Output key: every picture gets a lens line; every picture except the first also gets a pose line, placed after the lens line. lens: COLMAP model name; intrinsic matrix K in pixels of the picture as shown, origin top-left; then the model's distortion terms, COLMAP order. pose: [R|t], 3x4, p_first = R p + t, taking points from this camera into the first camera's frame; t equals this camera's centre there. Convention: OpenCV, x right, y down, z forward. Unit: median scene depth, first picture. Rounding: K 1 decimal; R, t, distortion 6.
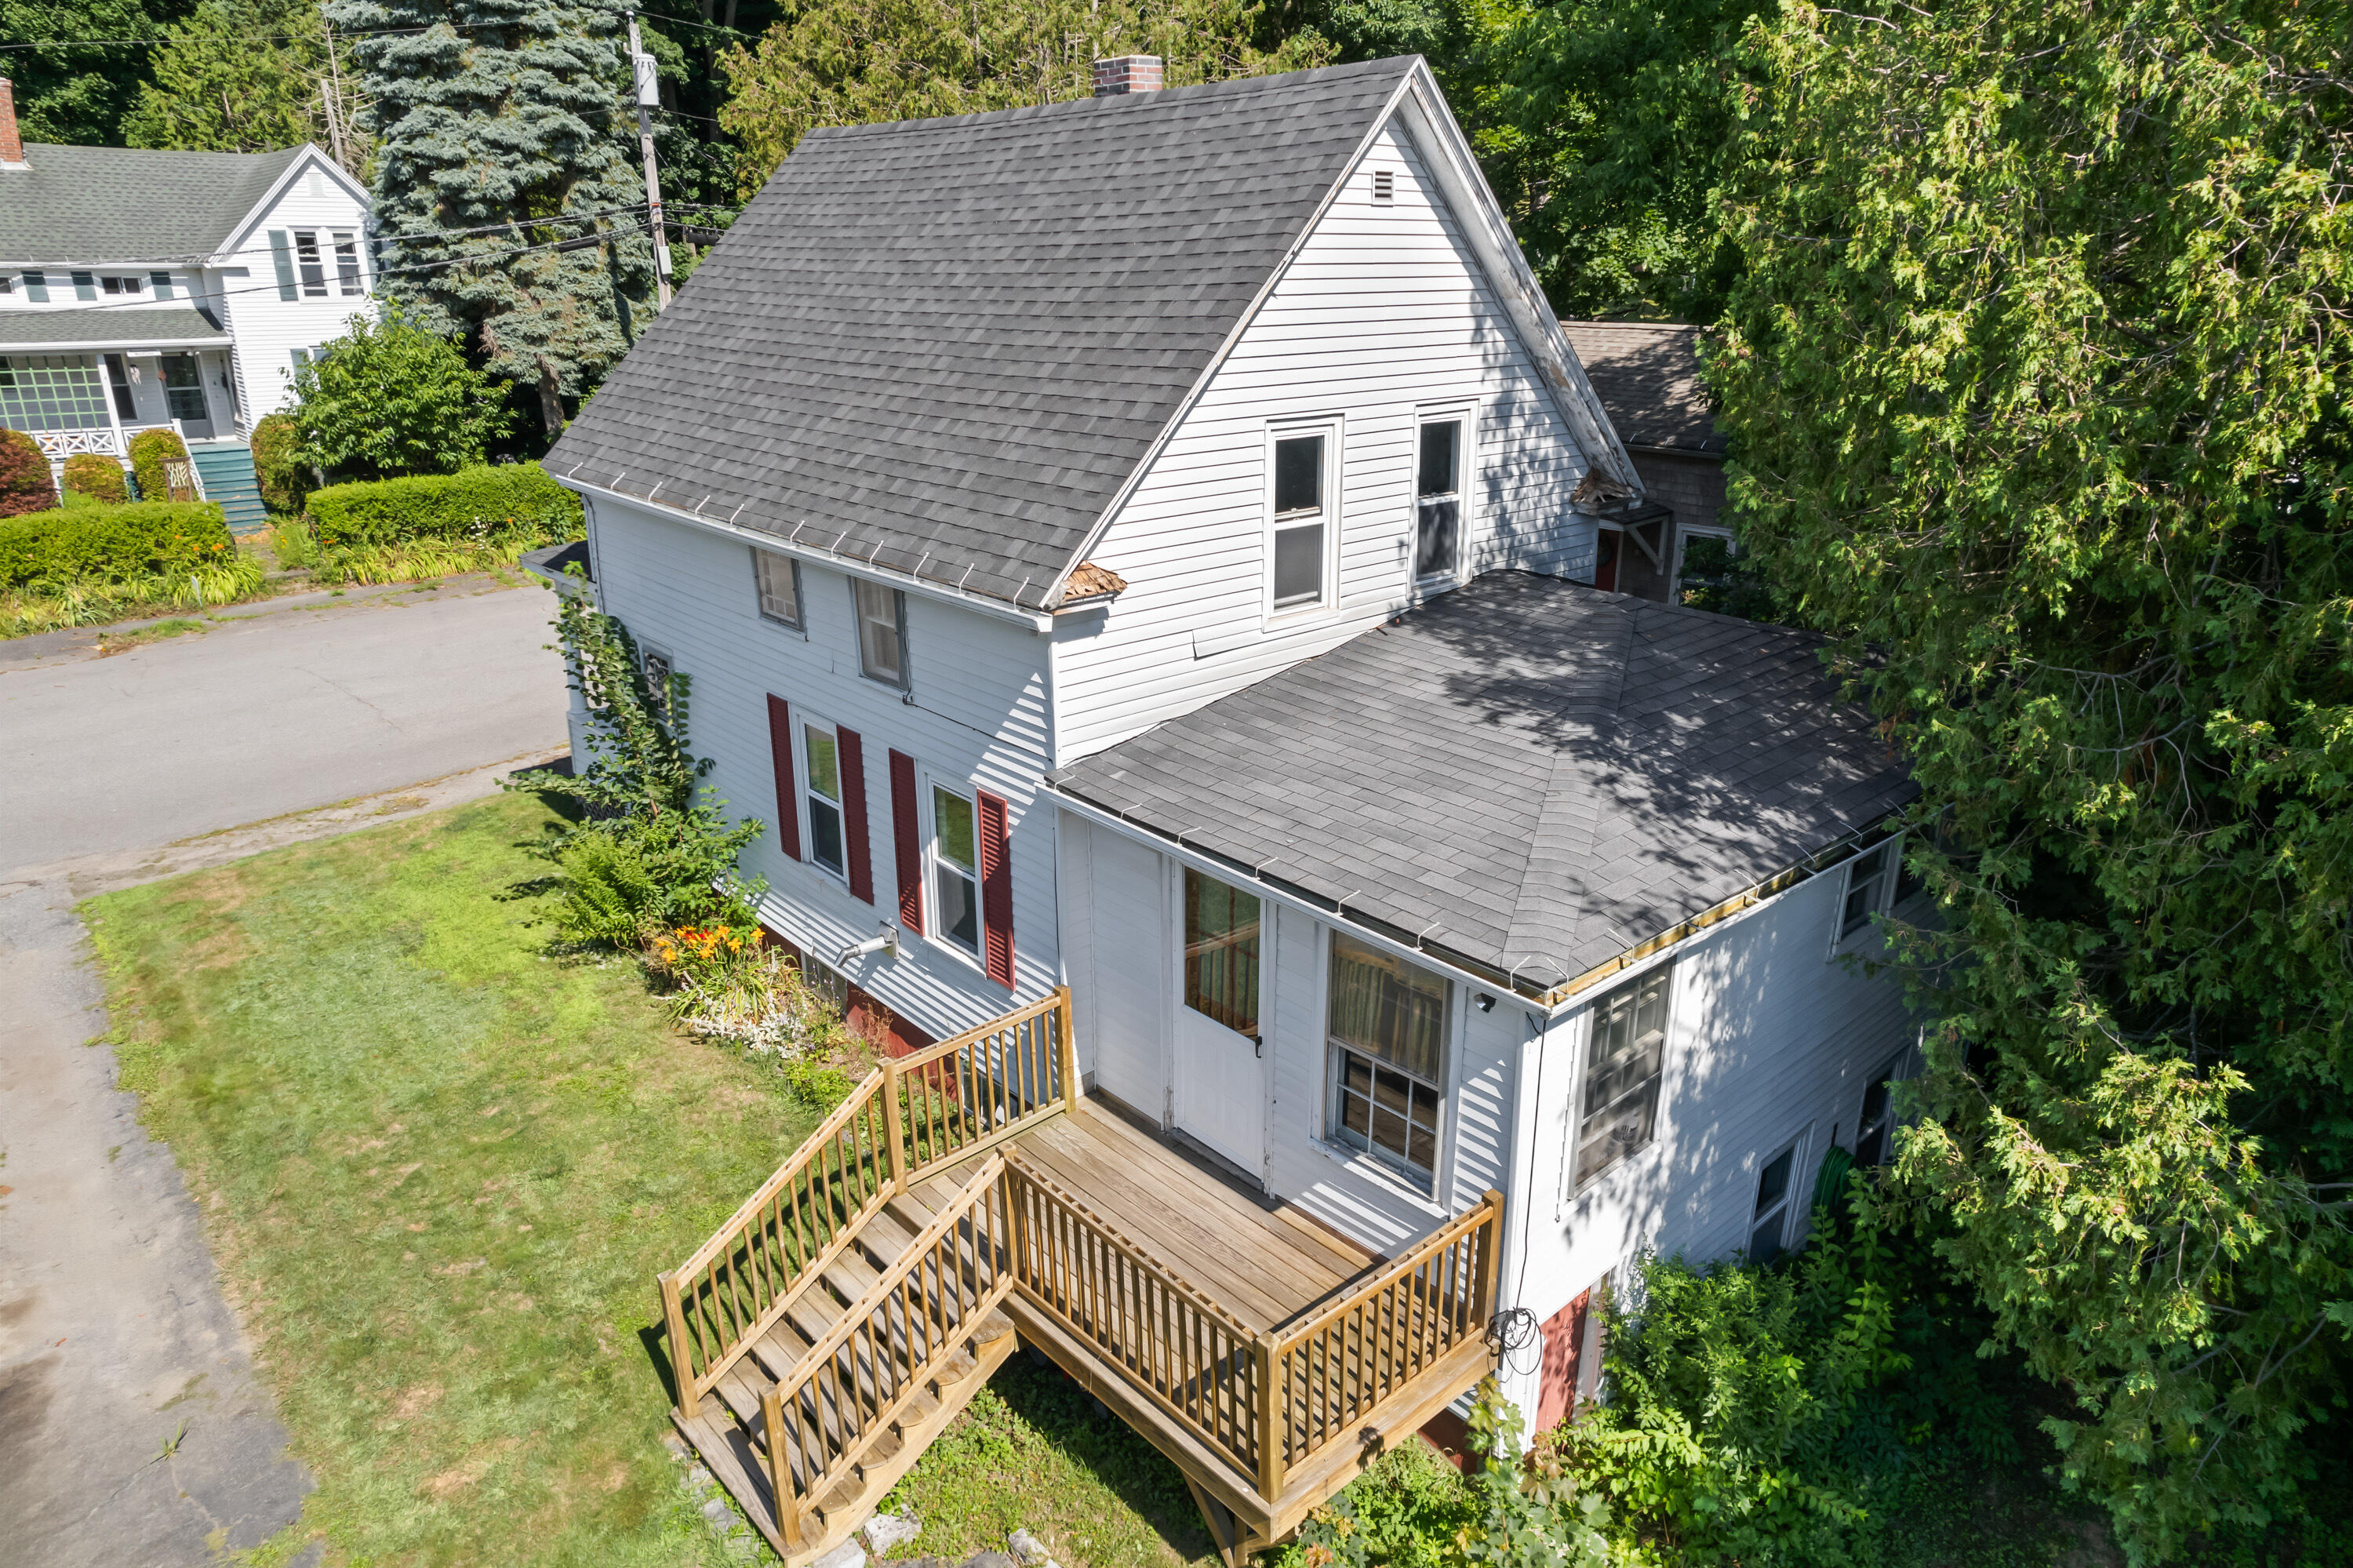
lens RADIAL K [[1518.5, 0, 1176.5], [0, 1518.5, 784.0], [0, 0, 1]] dist [-0.056803, 0.063395]
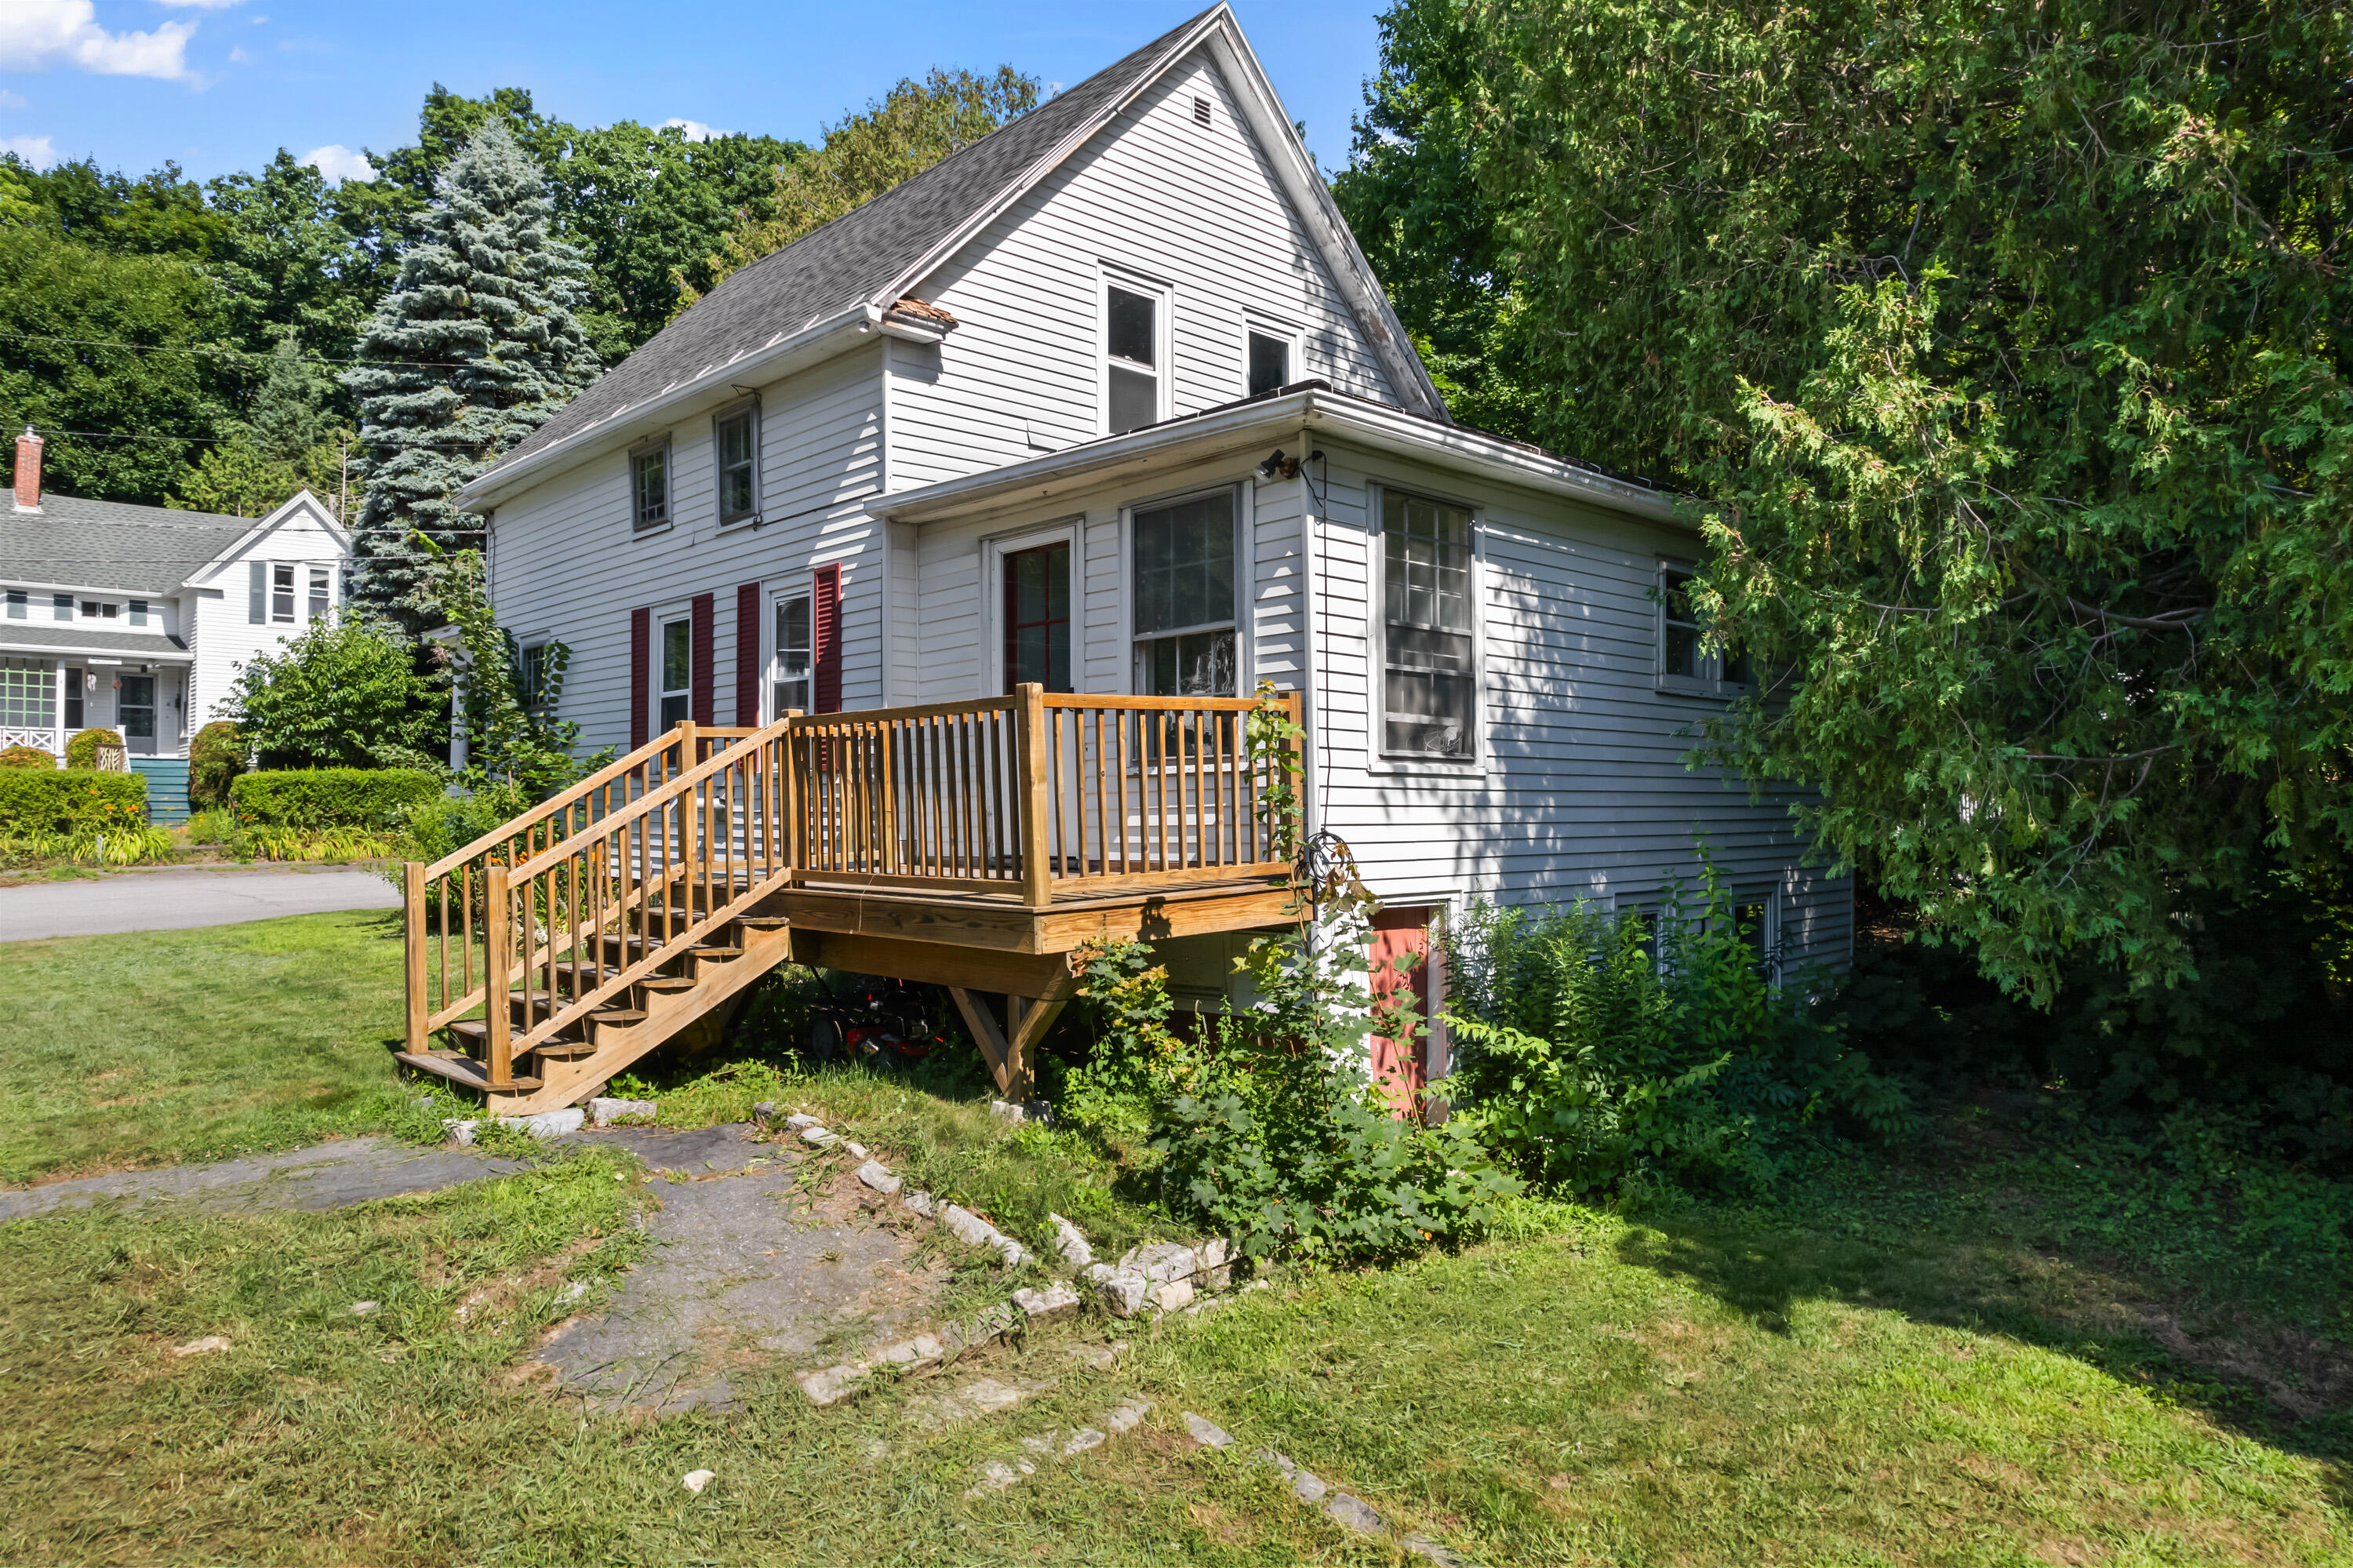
lens RADIAL K [[1518.5, 0, 1176.5], [0, 1518.5, 784.0], [0, 0, 1]] dist [-0.056803, 0.063395]
pose [[0.999561, -0.002237, 0.029529, 0.028914], [0.012477, 0.936131, -0.351430, 0.176699], [-0.026857, 0.351644, 0.935748, 0.032449]]
